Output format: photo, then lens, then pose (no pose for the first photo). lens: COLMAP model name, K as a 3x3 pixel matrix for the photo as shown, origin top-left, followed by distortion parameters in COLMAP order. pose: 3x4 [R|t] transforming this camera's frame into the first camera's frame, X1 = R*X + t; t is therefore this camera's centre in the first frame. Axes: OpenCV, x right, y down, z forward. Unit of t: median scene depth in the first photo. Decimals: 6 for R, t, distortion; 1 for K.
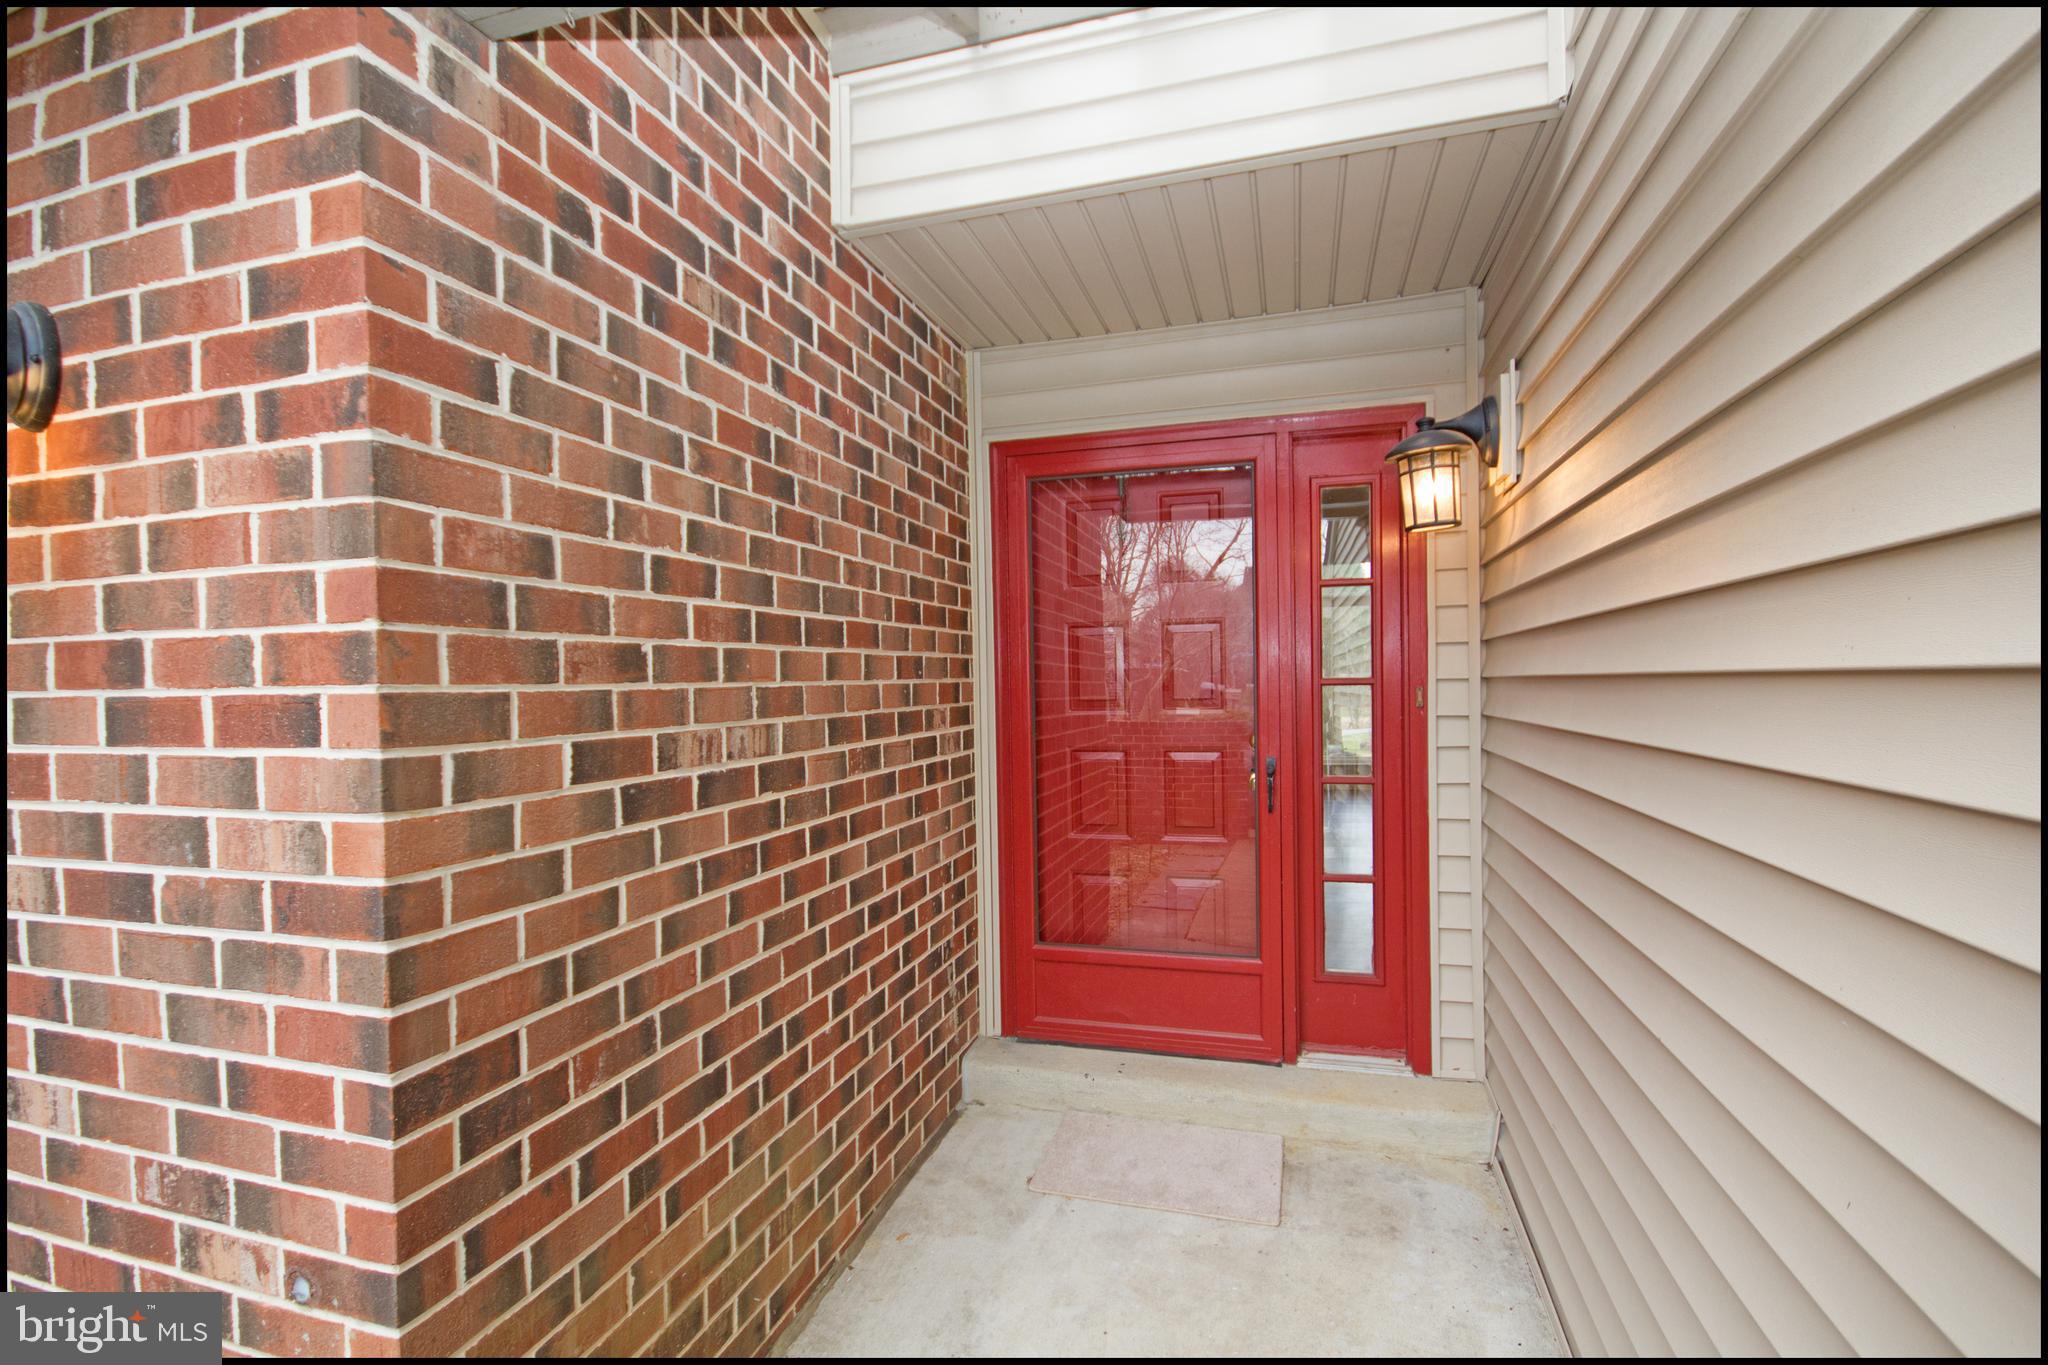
lens RADIAL K [[935.8, 0, 1037.6], [0, 935.8, 706.0], [0, 0, 1]] dist [0.010109, -0.010669]
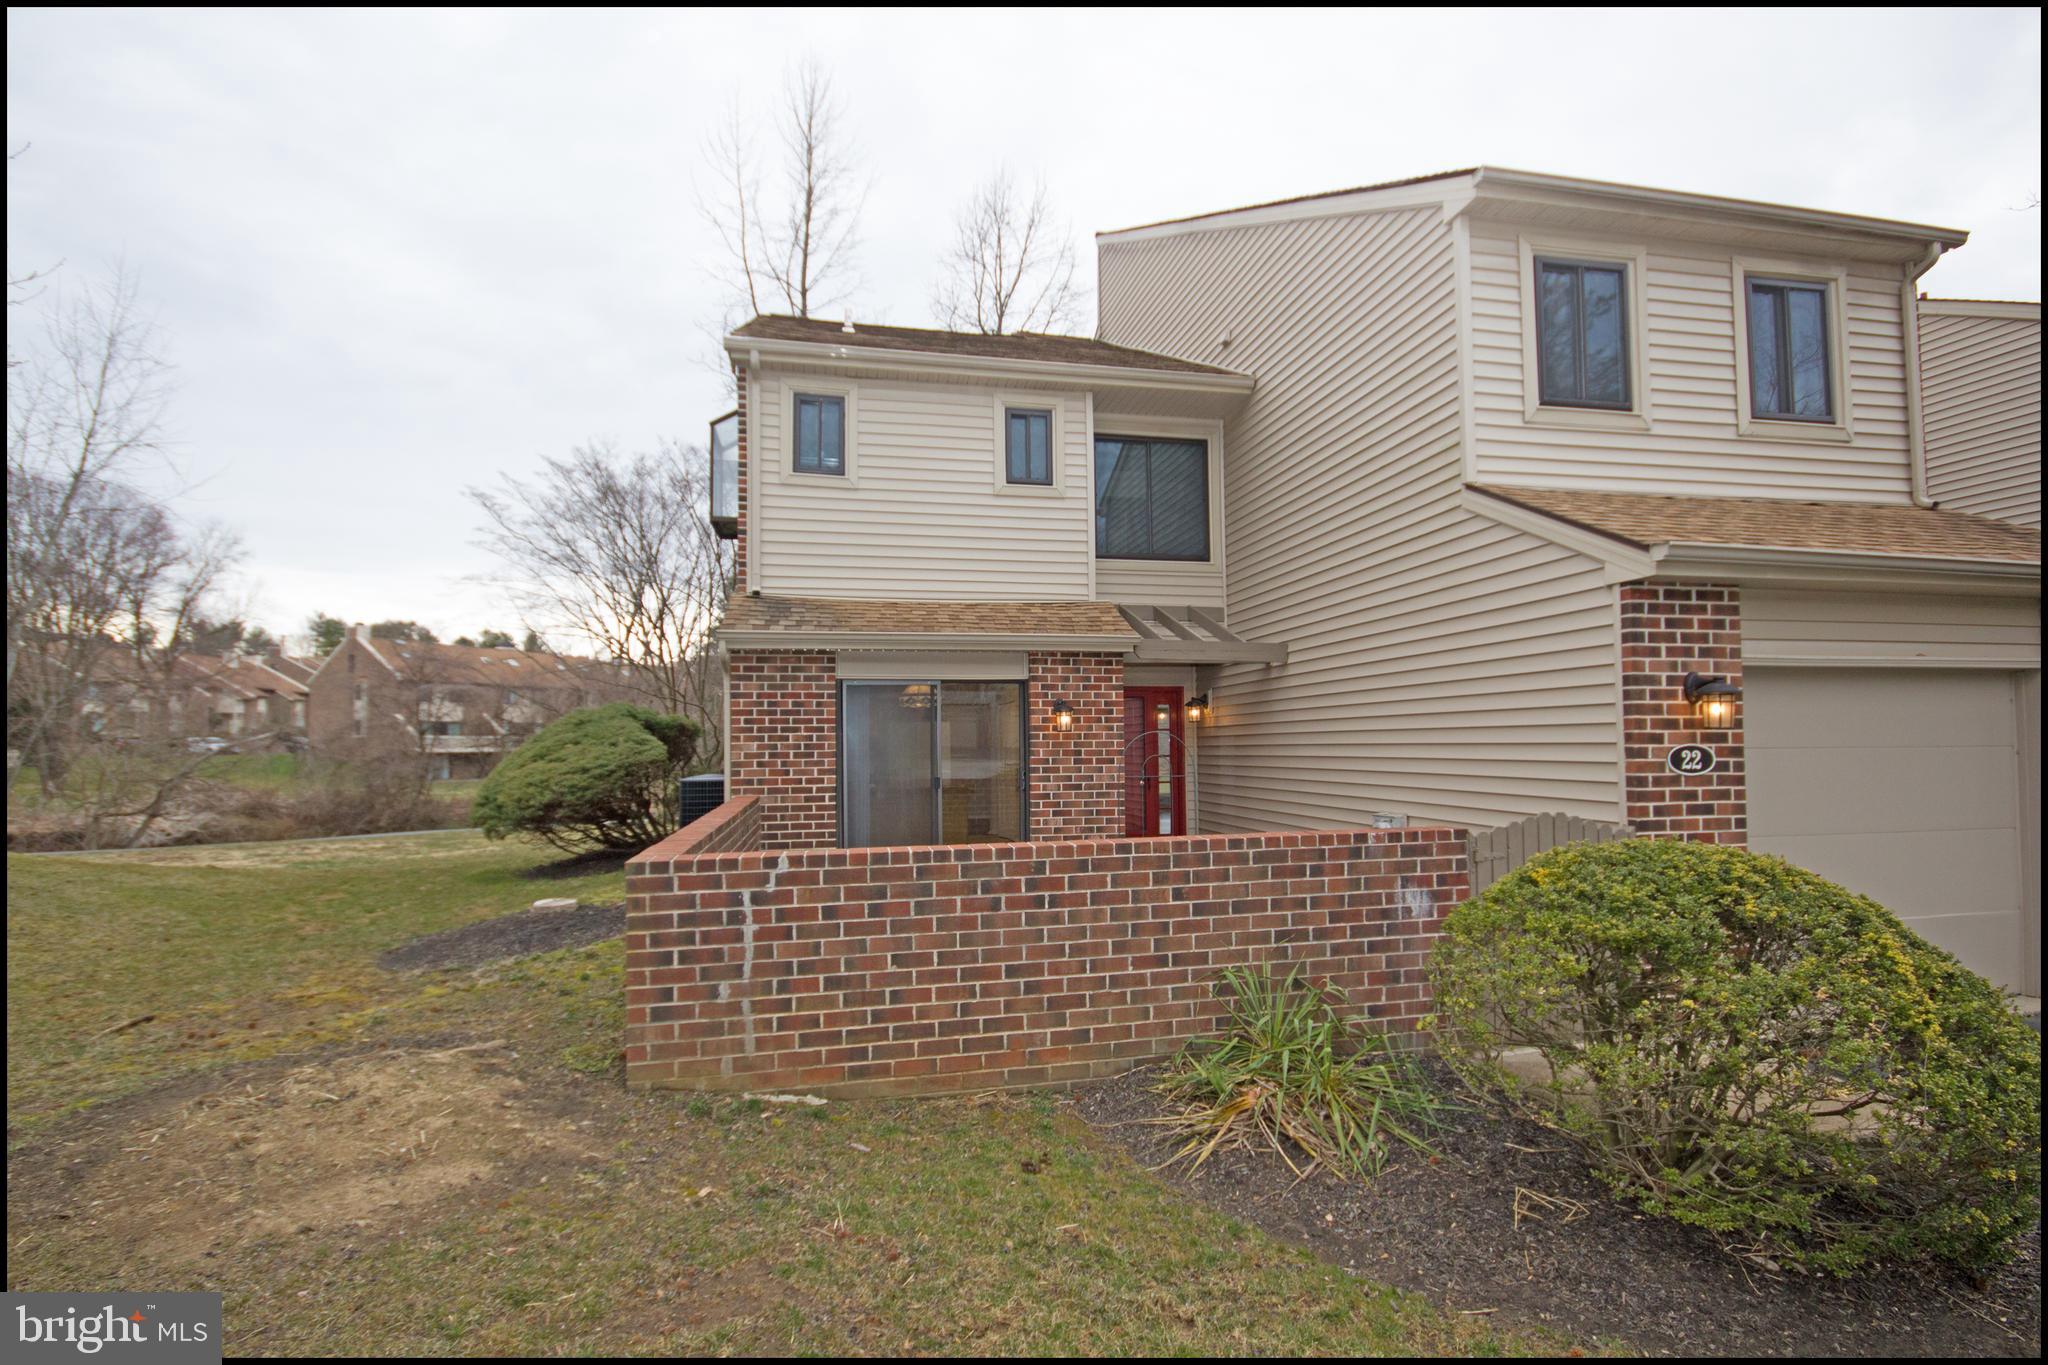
lens RADIAL K [[935.8, 0, 1037.6], [0, 935.8, 706.0], [0, 0, 1]] dist [0.010109, -0.010669]
pose [[0.881527, 0.029662, 0.471201, -4.690416], [0.005806, 0.997268, -0.073640, 0.121449], [-0.472098, 0.067651, 0.878947, -5.156292]]
